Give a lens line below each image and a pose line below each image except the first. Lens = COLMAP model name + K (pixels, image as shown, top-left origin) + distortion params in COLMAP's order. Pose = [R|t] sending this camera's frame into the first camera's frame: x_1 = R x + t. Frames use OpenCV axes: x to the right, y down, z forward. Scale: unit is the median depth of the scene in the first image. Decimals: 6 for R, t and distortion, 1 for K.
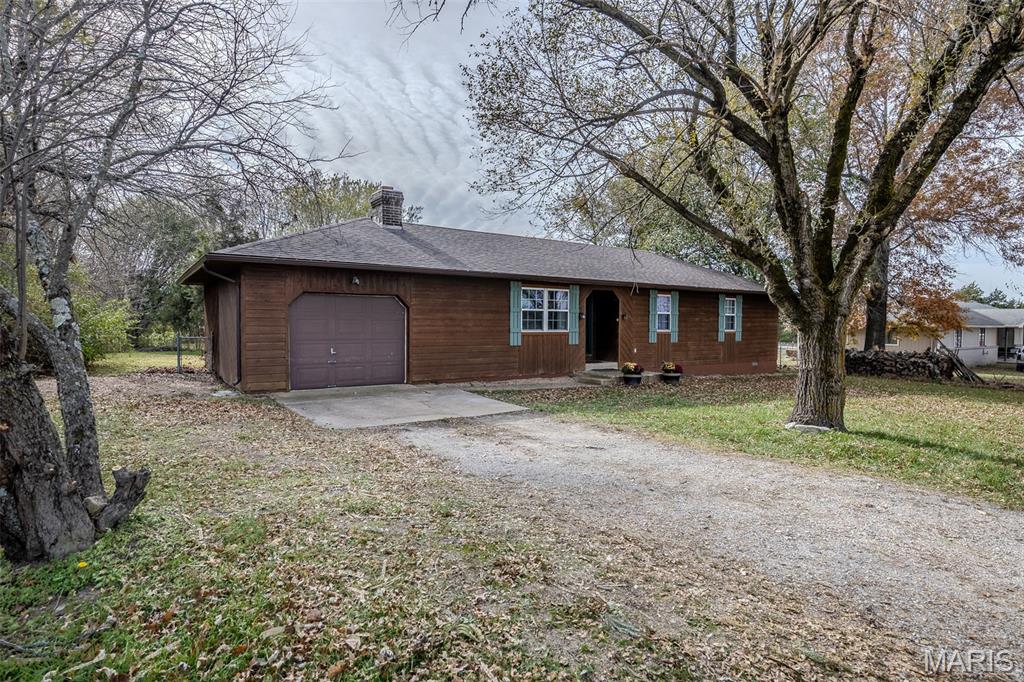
lens RADIAL K [[564.9, 0, 508.8], [0, 564.9, 340.6], [0, 0, 1]] dist [0.000080, 0.000049]
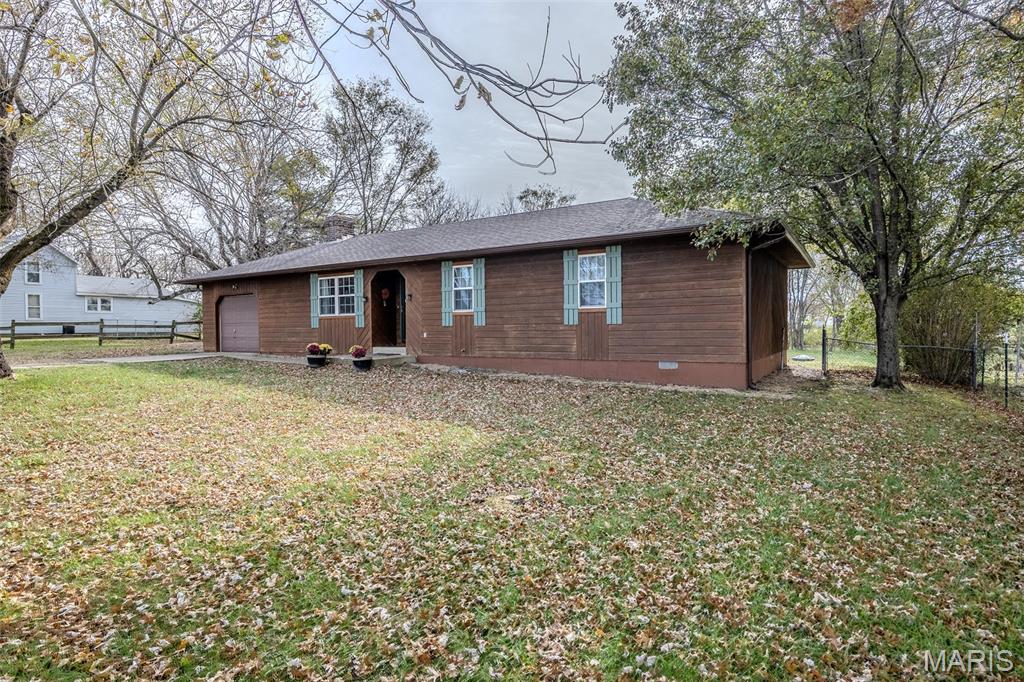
lens RADIAL K [[564.9, 0, 509.0], [0, 564.9, 340.7], [0, 0, 1]] dist [0.000080, 0.000049]
pose [[0.376767, 0.041790, -0.925365, 1.140988], [0.015075, 0.998573, 0.051234, -0.017336], [0.926185, -0.033253, 0.375599, 0.845003]]
